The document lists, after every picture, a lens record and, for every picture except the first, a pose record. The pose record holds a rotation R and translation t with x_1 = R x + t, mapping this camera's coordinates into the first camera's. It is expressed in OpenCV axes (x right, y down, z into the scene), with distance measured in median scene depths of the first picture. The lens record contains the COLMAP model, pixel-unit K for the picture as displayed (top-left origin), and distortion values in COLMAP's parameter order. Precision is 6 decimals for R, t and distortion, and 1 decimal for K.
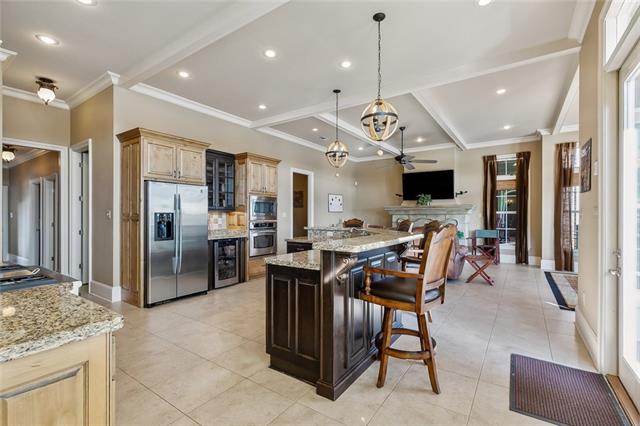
lens RADIAL K [[291.8, 0, 322.4], [0, 291.8, 215.4], [0, 0, 1]] dist [0.002180, 0.000271]
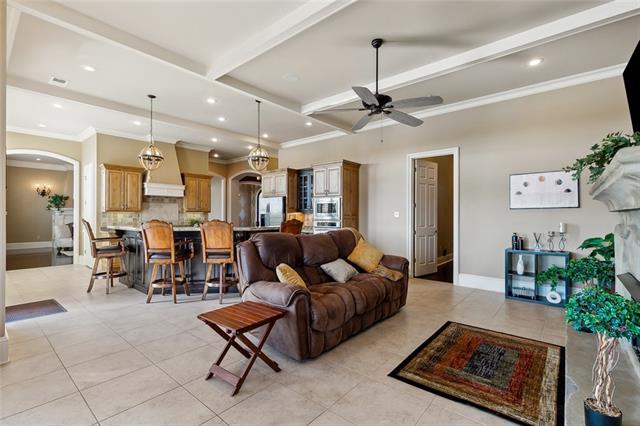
lens RADIAL K [[291.8, 0, 322.4], [0, 291.8, 215.4], [0, 0, 1]] dist [0.002180, 0.000271]
pose [[-0.096191, 0.000816, -0.995363, 0.847907], [0.000167, 1.000000, 0.000803, -0.000504], [0.995363, -0.000089, -0.096191, 1.016769]]
